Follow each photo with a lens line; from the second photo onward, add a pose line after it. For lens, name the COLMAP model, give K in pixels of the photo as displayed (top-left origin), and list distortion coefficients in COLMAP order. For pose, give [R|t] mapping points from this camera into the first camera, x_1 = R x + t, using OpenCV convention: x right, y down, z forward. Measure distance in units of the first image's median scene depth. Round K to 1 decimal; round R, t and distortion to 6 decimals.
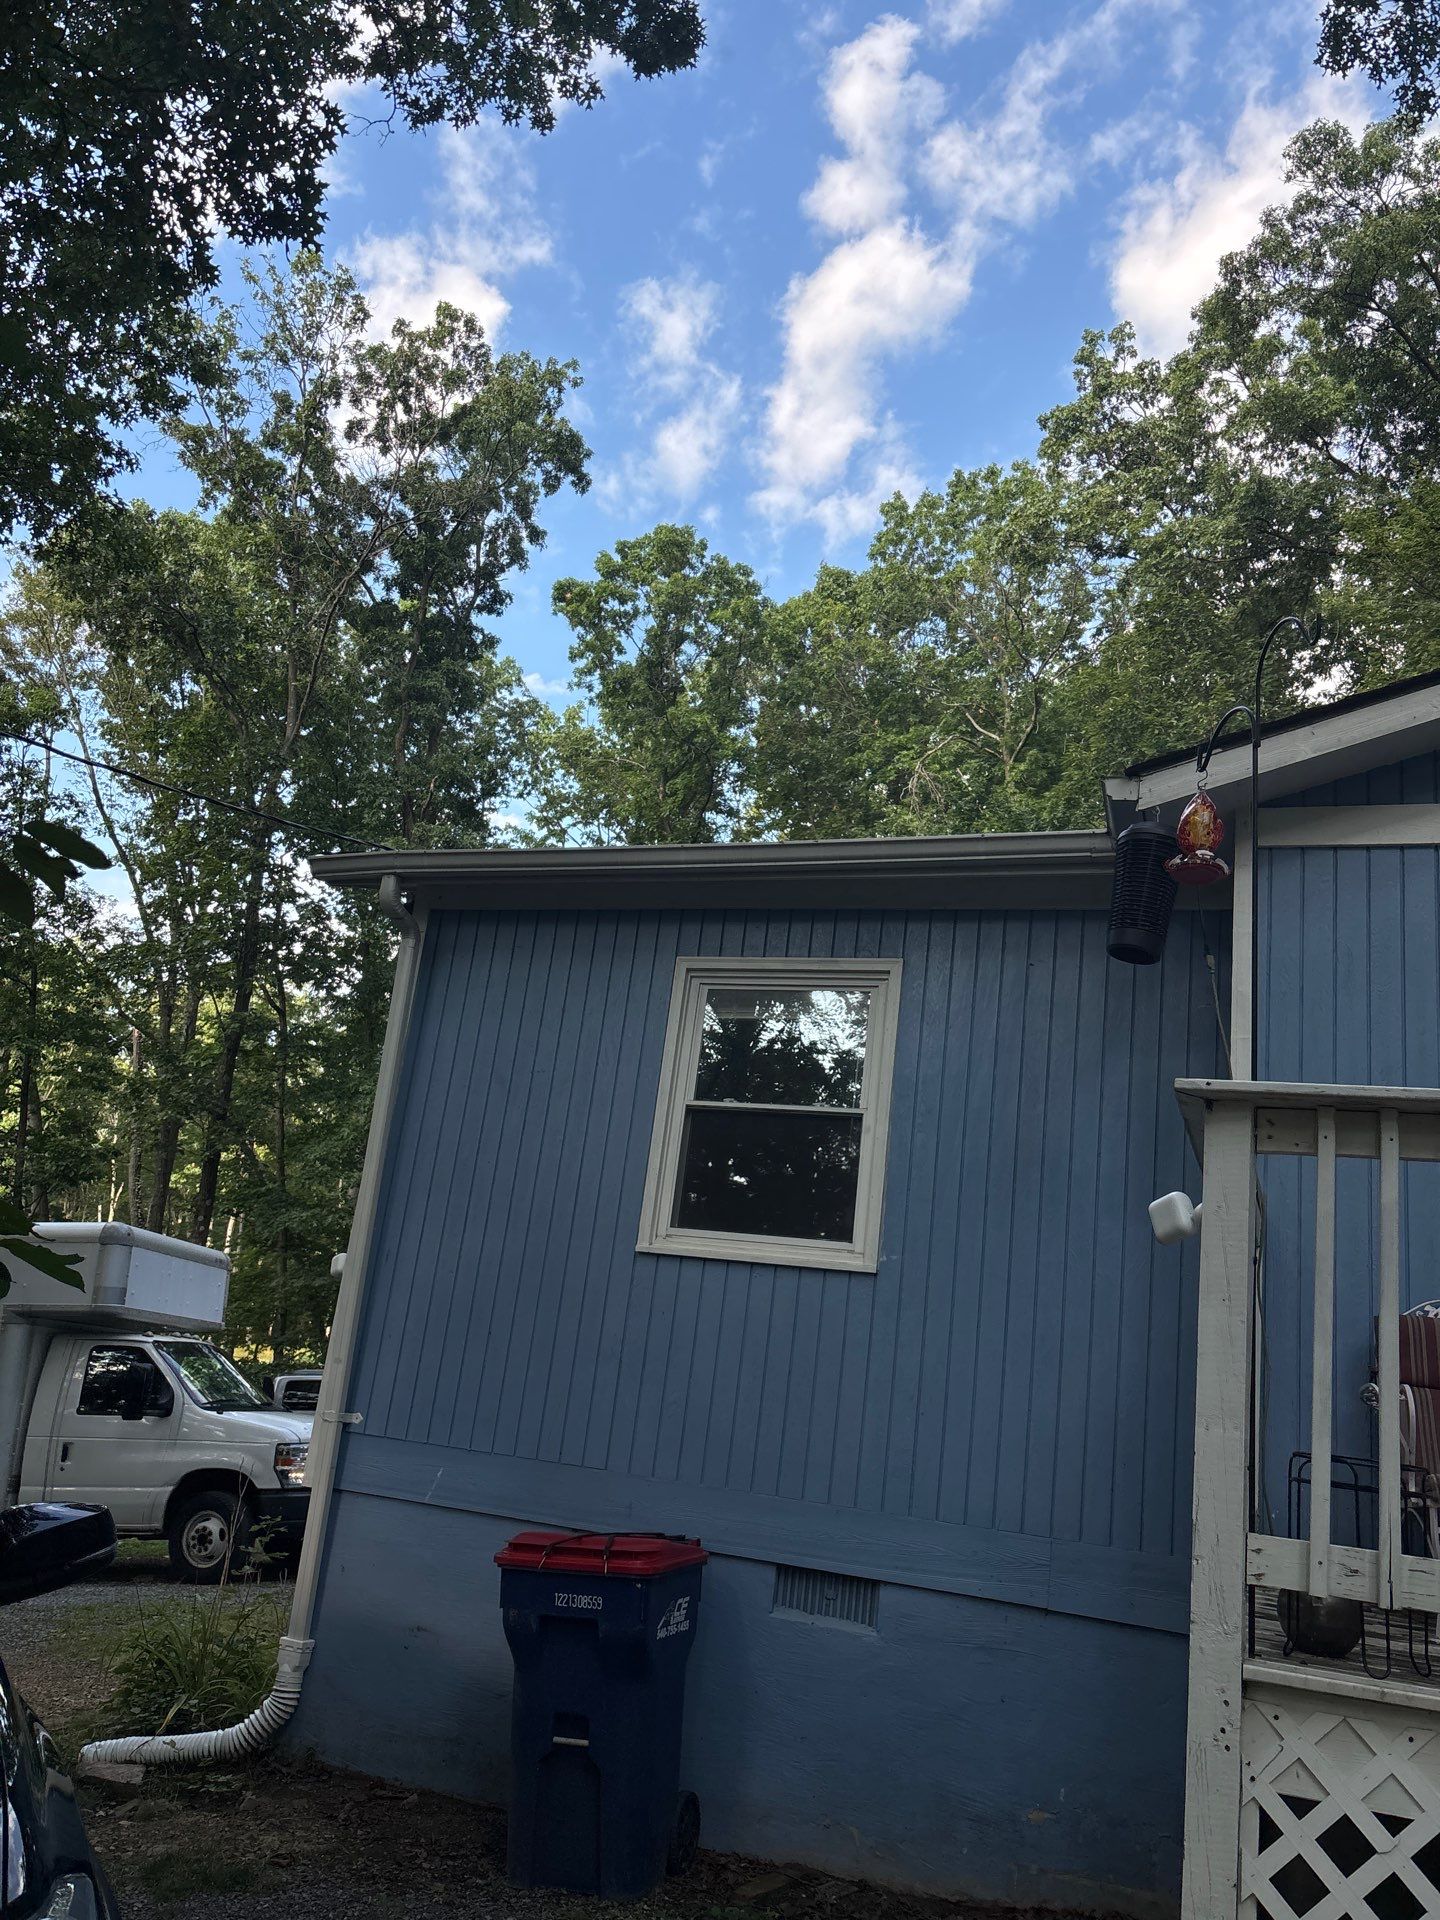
lens RADIAL K [[1482.2, 0, 731.3], [0, 1482.2, 953.2], [0, 0, 1]] dist [0.035204, -0.048927]
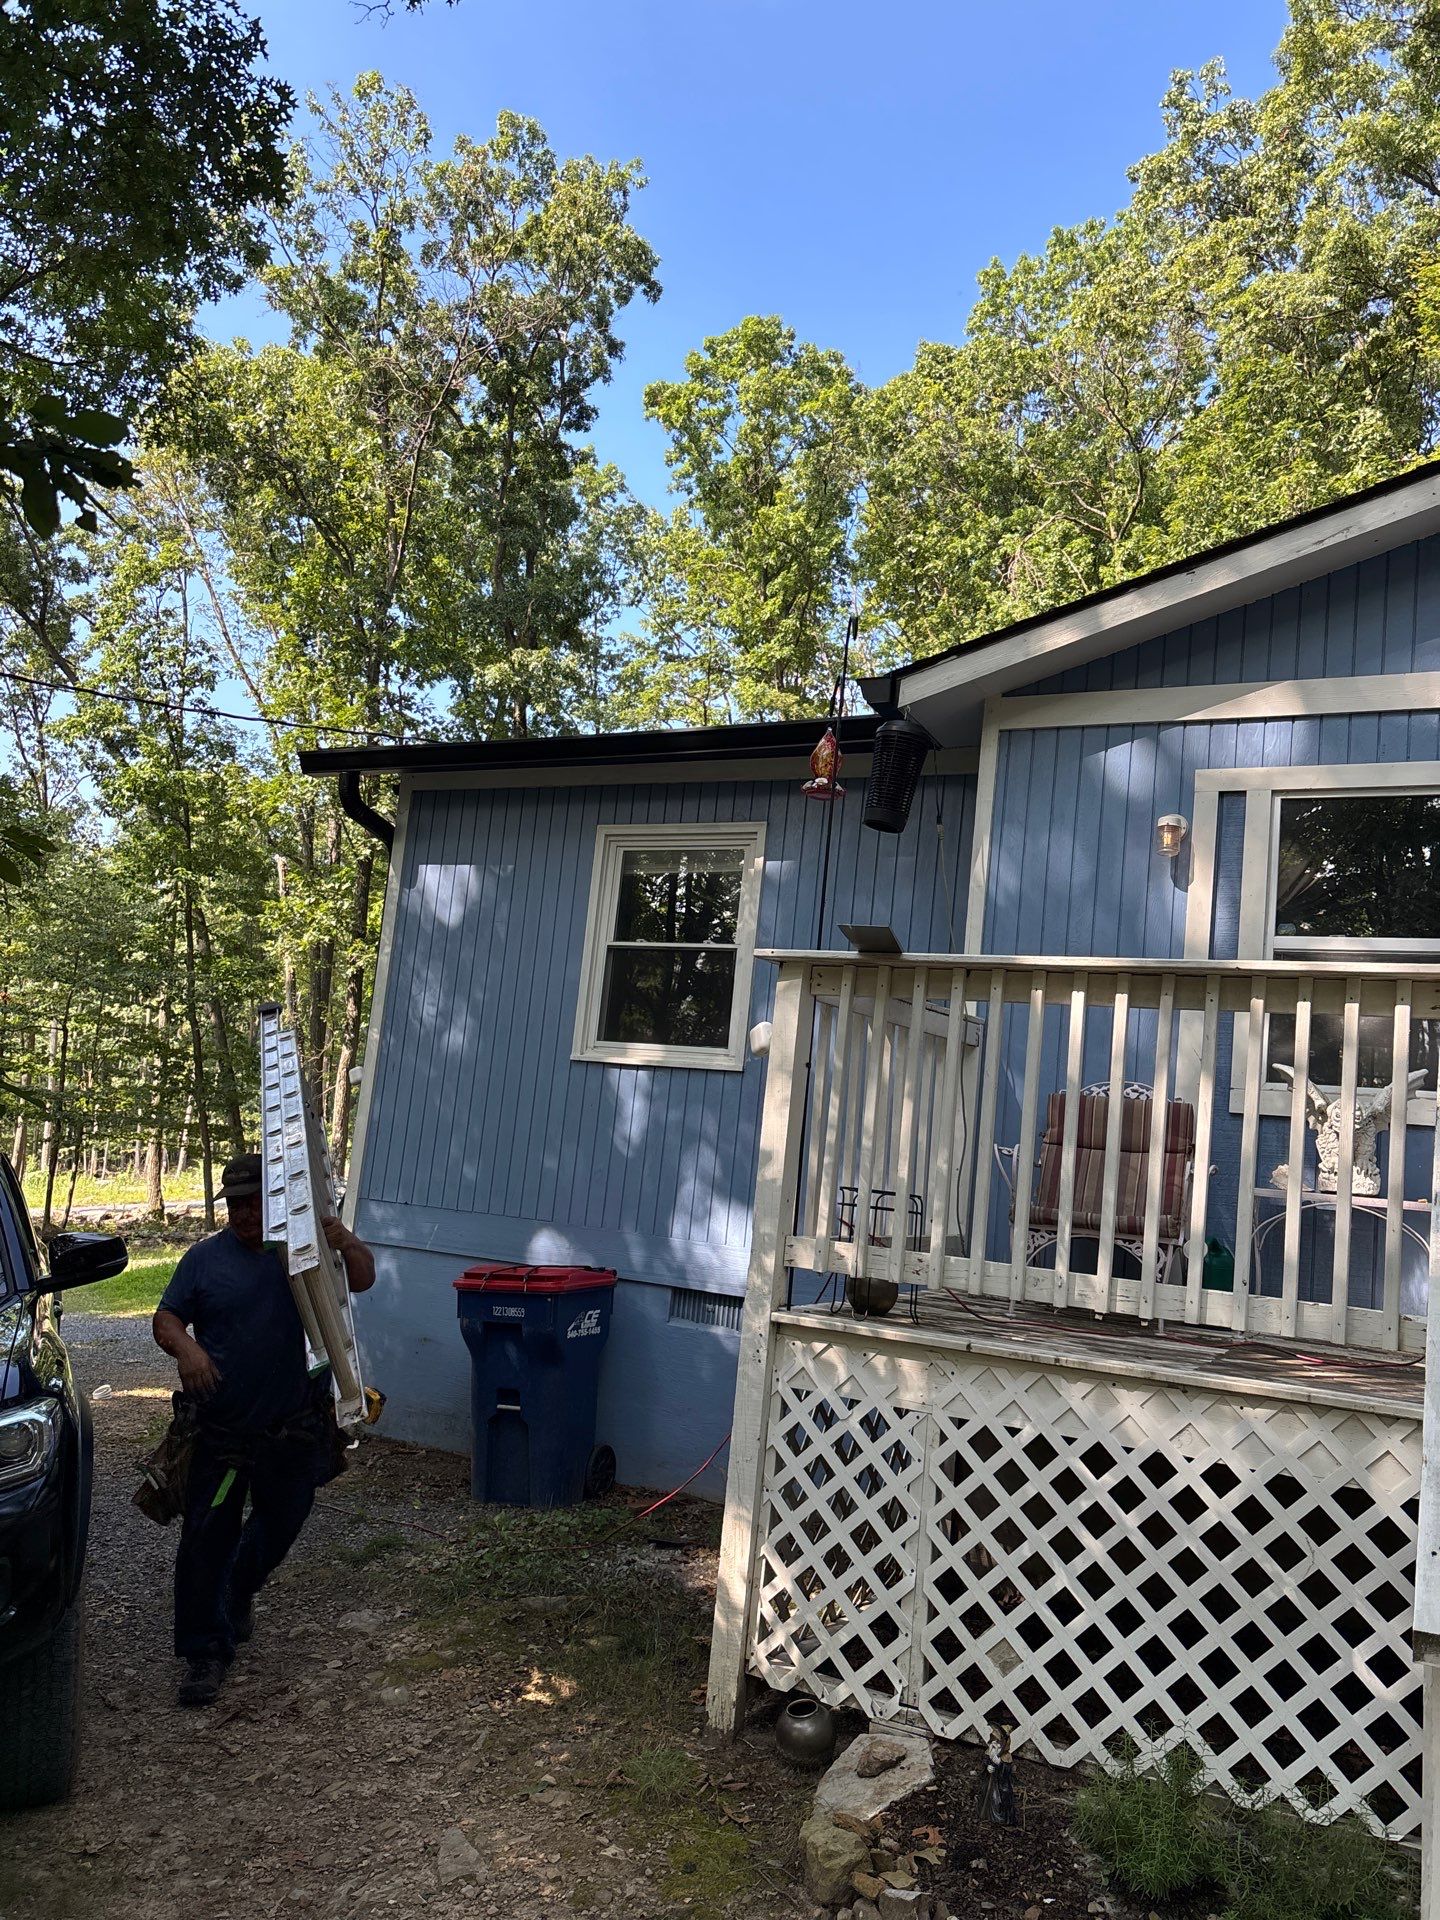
lens RADIAL K [[1482.2, 0, 715.1], [0, 1482.2, 956.4], [0, 0, 1]] dist [0.035204, -0.048927]
pose [[0.992371, -0.039791, -0.116690, 0.038181], [0.055969, 0.988734, 0.138828, -0.010508], [0.109851, -0.144300, 0.983418, -0.042070]]
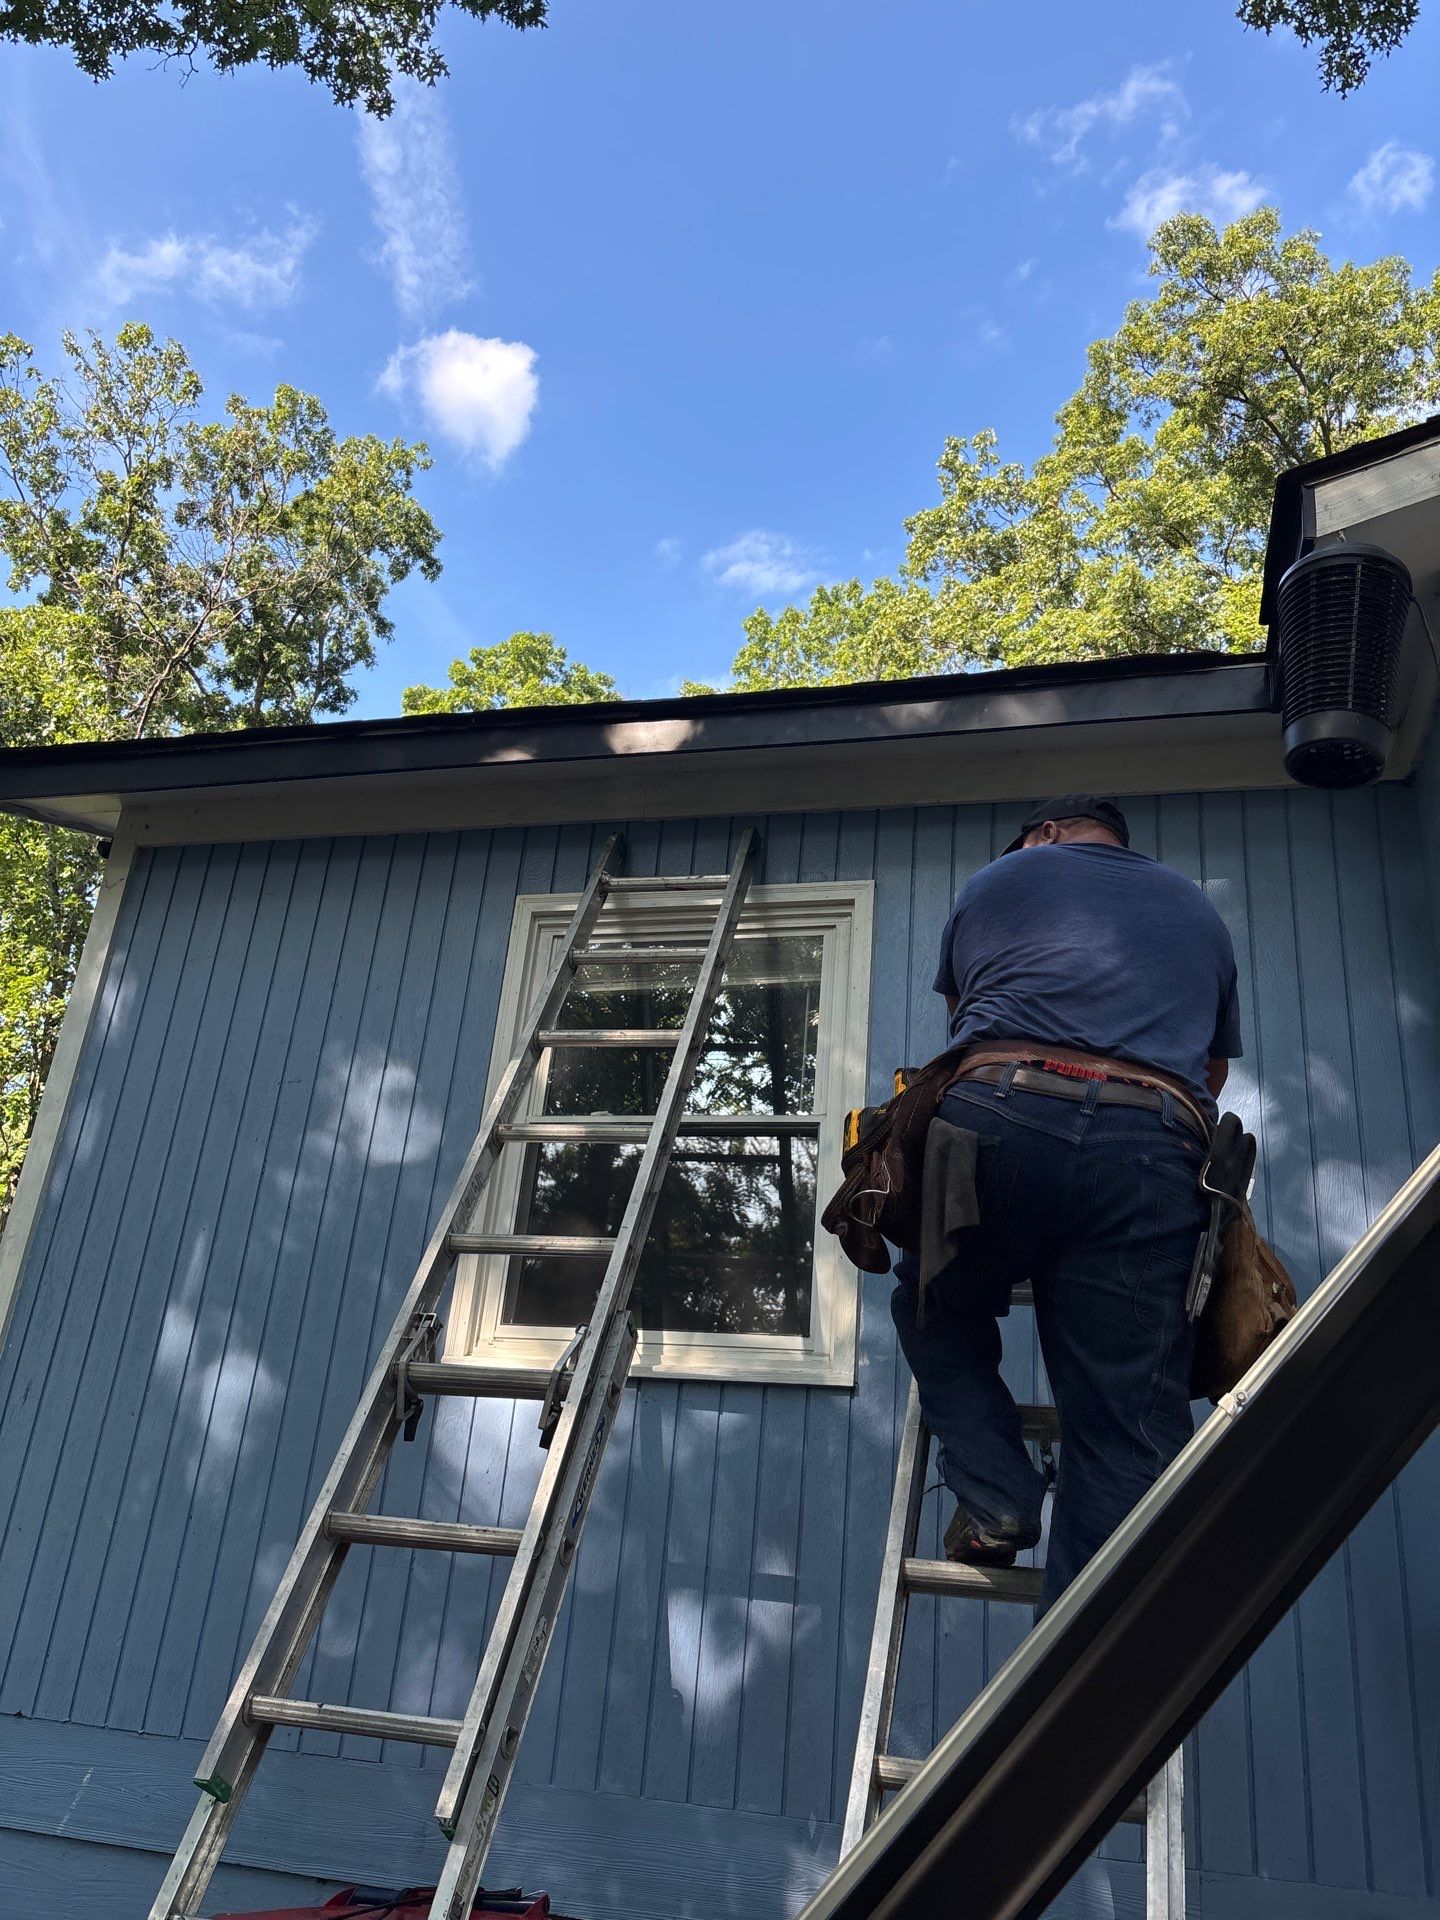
lens RADIAL K [[1482.2, 0, 736.3], [0, 1482.2, 928.6], [0, 0, 1]] dist [0.035204, -0.048927]
pose [[0.995282, -0.003743, 0.096949, -0.000932], [0.014740, 0.993489, -0.112970, 0.018302], [-0.095895, 0.113866, 0.988857, 0.072830]]
